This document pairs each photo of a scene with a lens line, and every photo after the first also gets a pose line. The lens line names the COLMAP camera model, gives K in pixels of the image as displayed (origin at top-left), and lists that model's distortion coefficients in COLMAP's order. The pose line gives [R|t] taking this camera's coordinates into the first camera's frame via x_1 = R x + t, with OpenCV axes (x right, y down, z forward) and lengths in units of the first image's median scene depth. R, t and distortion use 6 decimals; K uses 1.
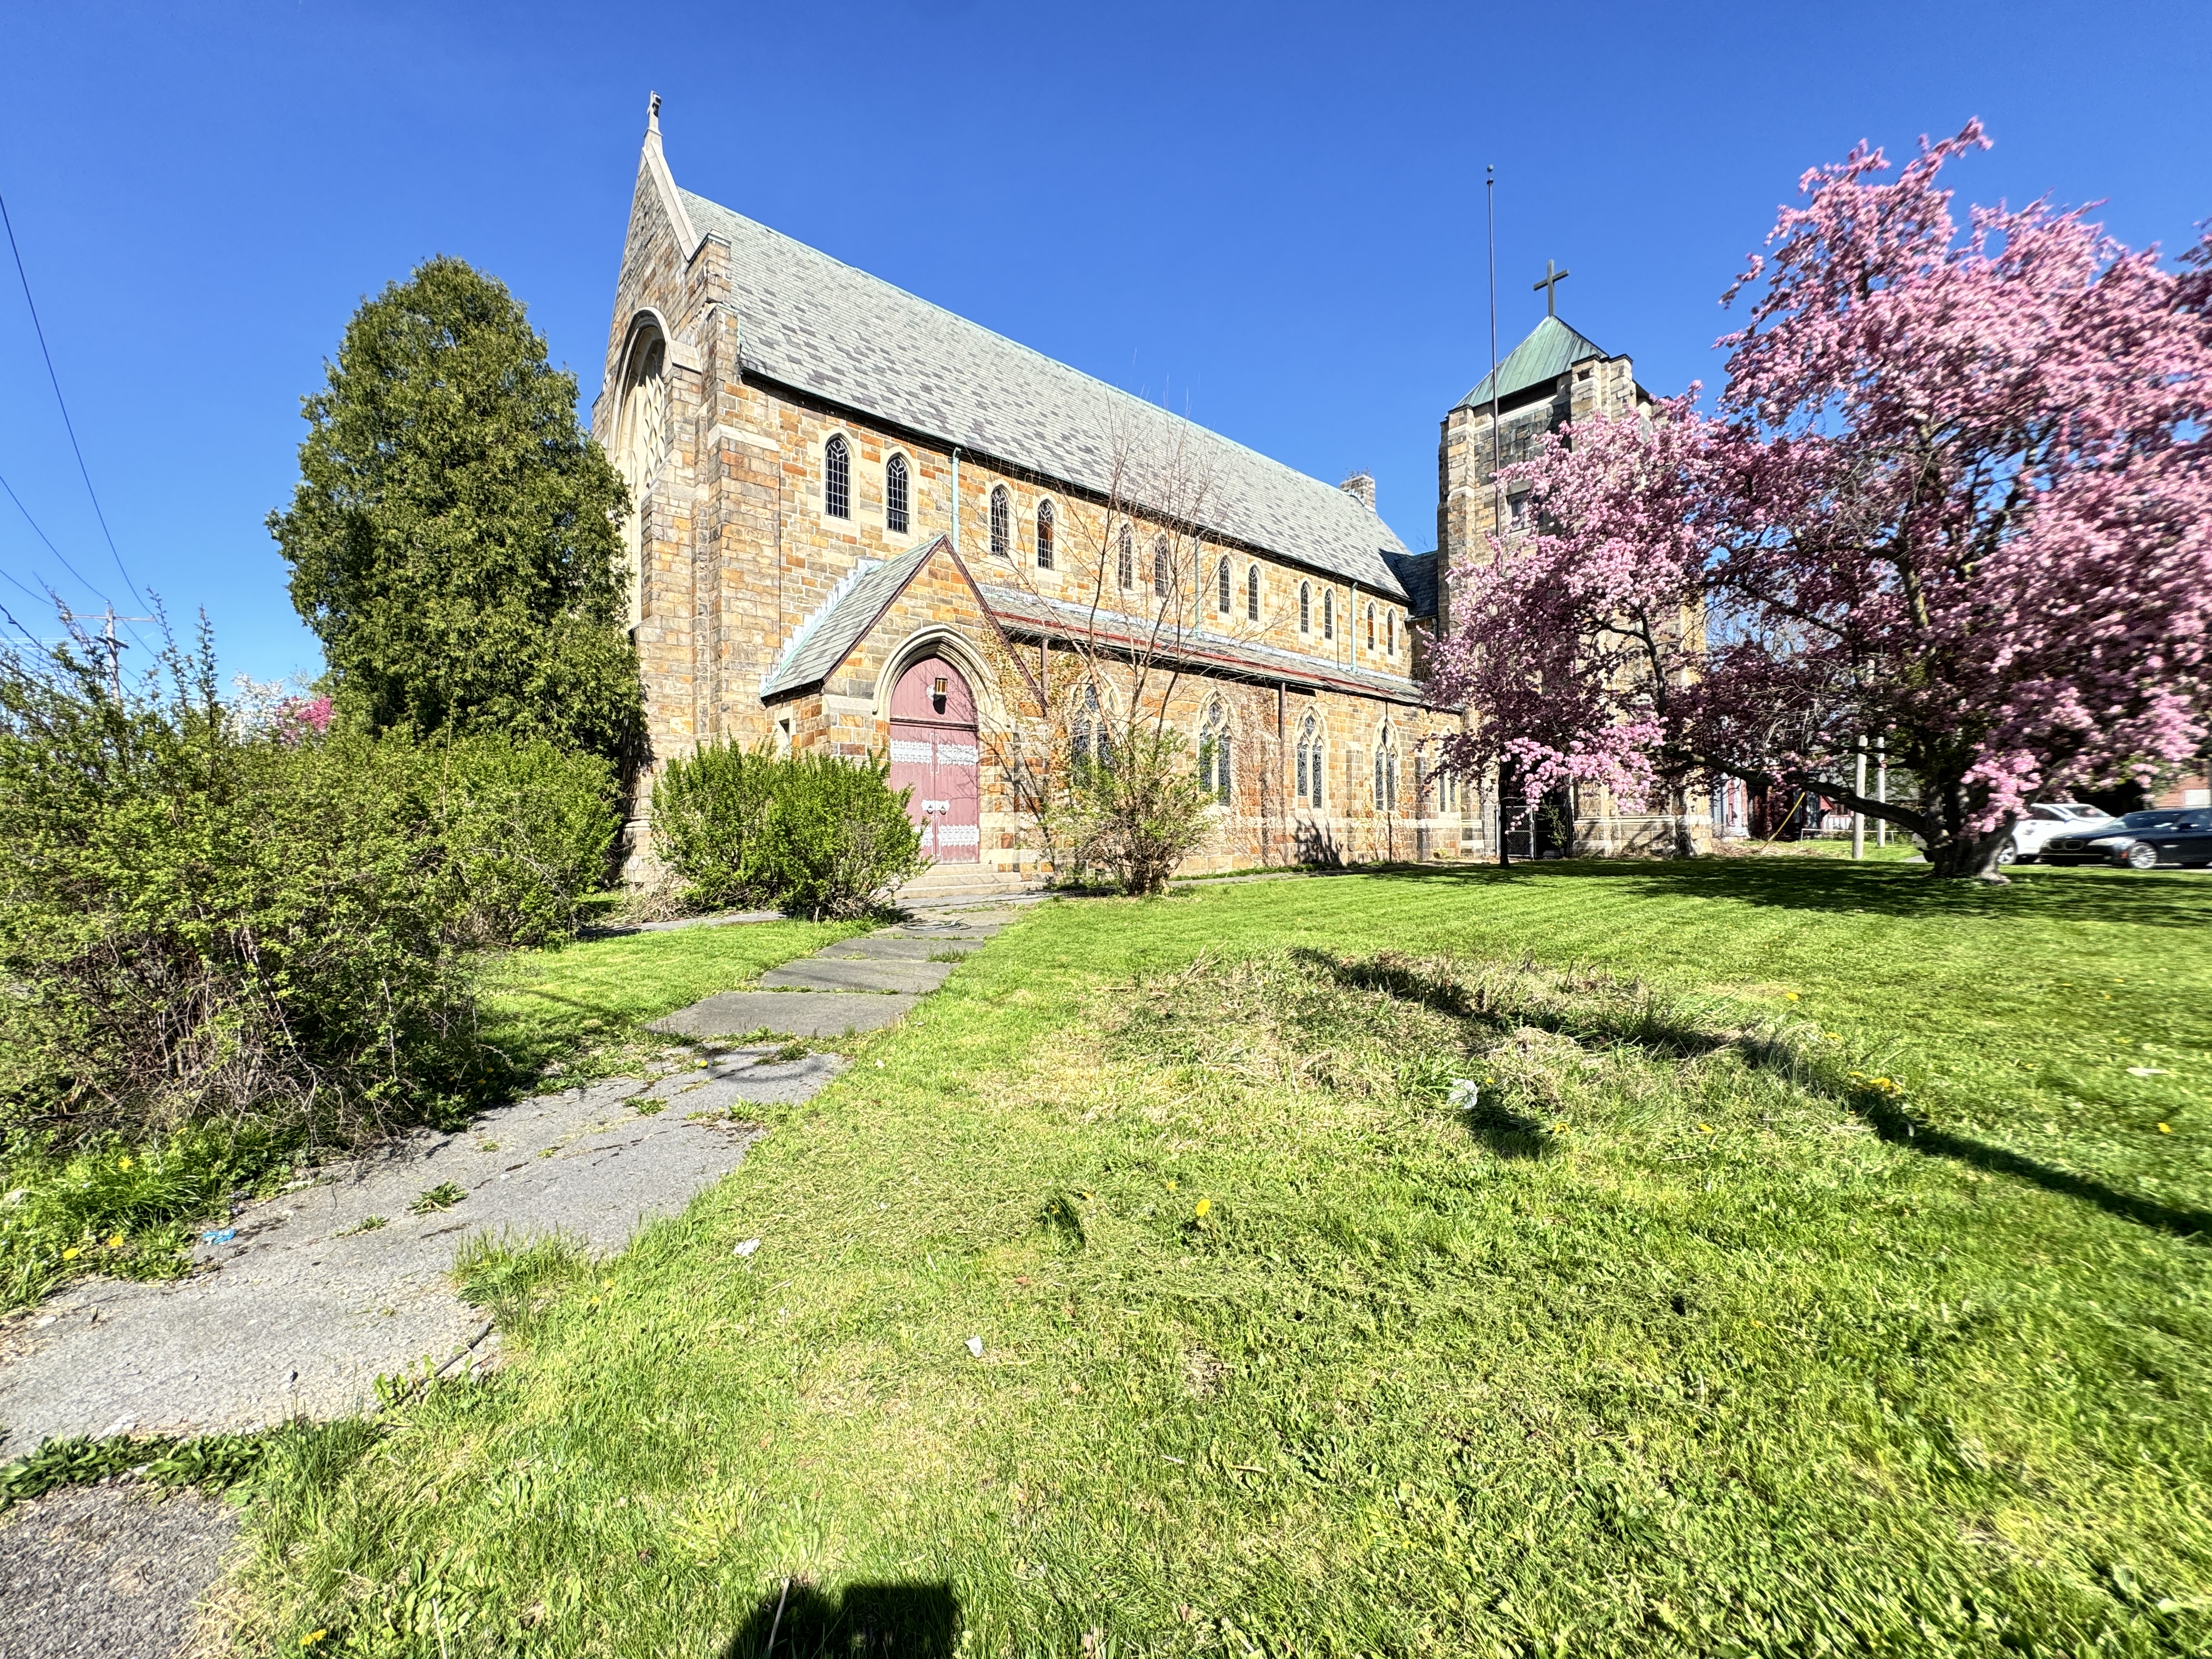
lens RADIAL K [[884.5, 0, 1100.7], [0, 884.5, 825.7], [0, 0, 1]] dist [-0.002135, 0.000871]
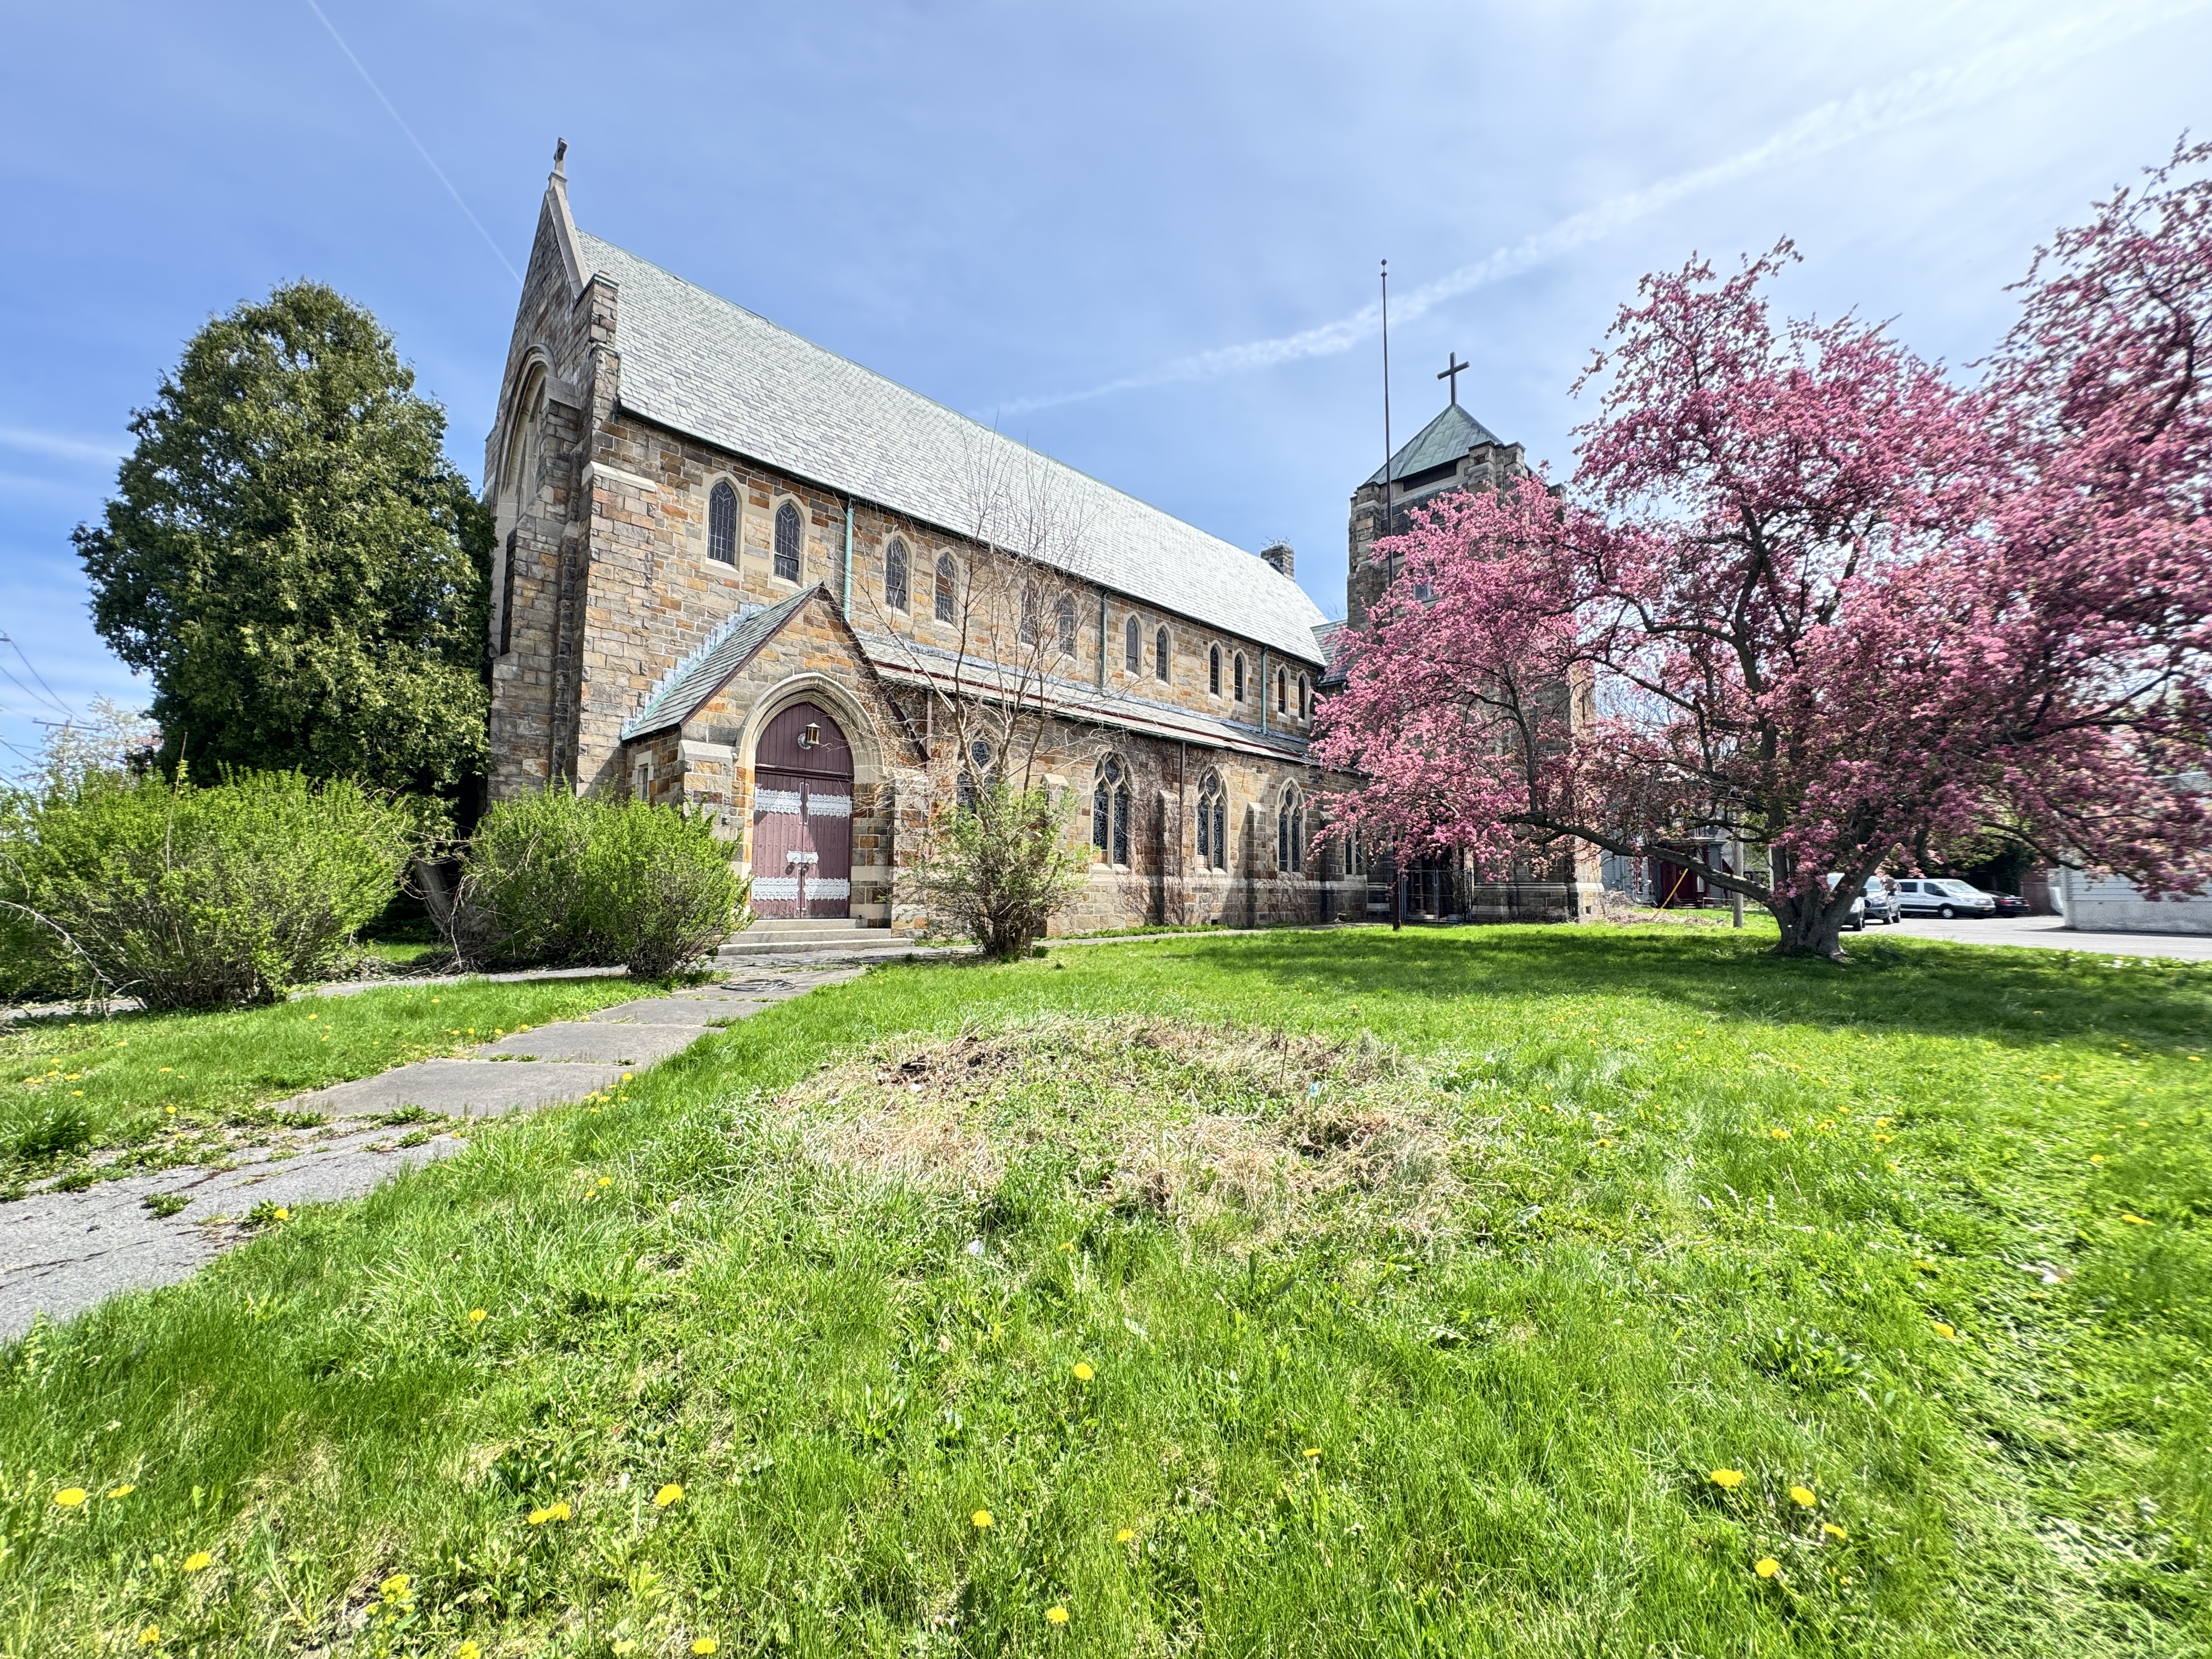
lens RADIAL K [[884.5, 0, 1085.1], [0, 884.5, 828.8], [0, 0, 1]] dist [-0.002135, 0.000871]
pose [[0.998292, 0.025531, 0.052552, 0.116249], [-0.022423, 0.998012, -0.058895, -0.005718], [-0.053951, 0.057617, 0.996880, 0.030102]]
